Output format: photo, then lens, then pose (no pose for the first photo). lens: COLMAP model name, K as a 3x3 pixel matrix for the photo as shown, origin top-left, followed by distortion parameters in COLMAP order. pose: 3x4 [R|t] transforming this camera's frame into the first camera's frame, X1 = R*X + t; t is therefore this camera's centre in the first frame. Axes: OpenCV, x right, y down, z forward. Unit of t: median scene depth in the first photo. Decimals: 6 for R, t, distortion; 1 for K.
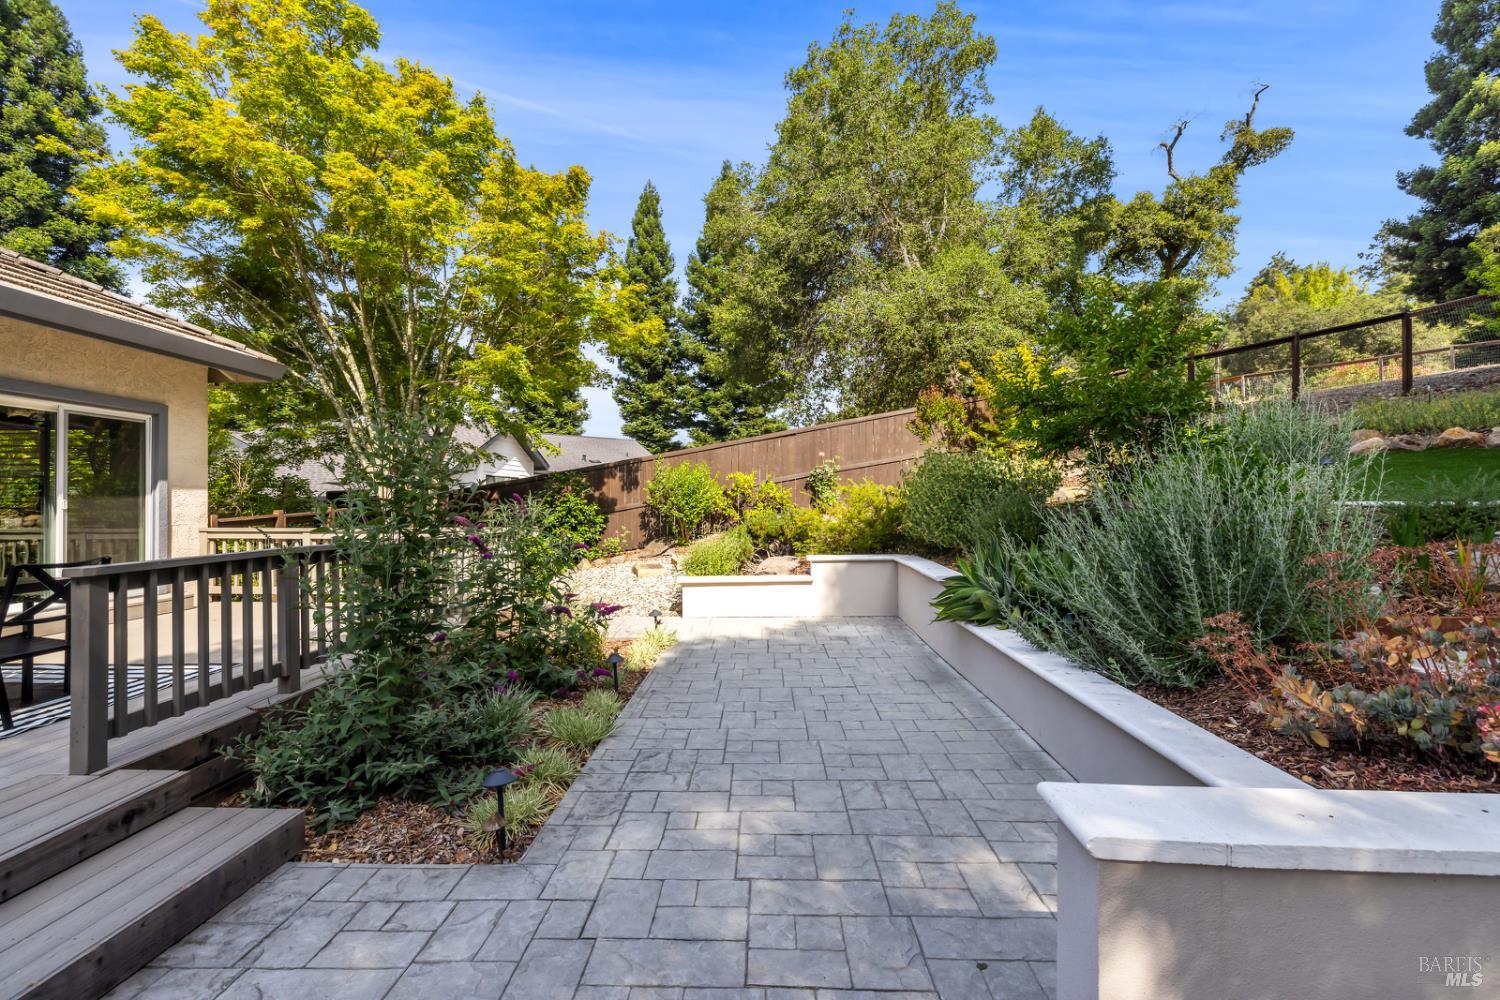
lens RADIAL K [[655.4, 0, 750.0], [0, 655.4, 500.0], [0, 0, 1]] dist [0.008812, -0.000464]
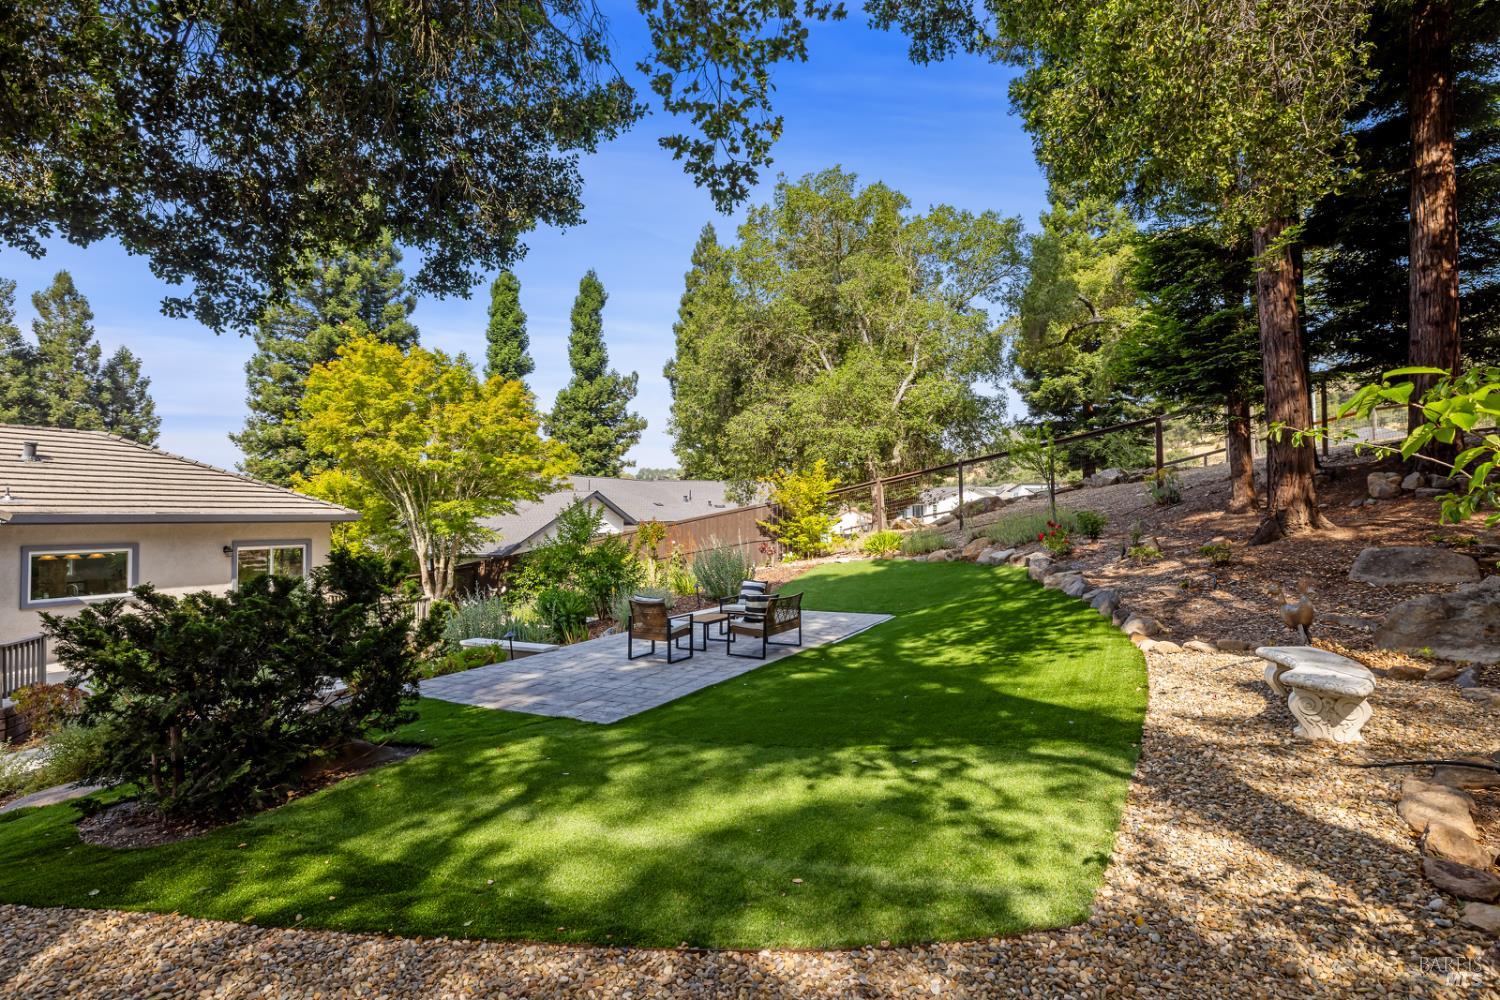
lens RADIAL K [[767.7, 0, 750.0], [0, 767.7, 500.0], [0, 0, 1]] dist [-0.000981, -0.000450]
pose [[0.914897, -0.009708, -0.403572, 1.050130], [0.004979, 0.999906, -0.012765, -0.151211], [0.403658, 0.009669, 0.914859, -0.558246]]
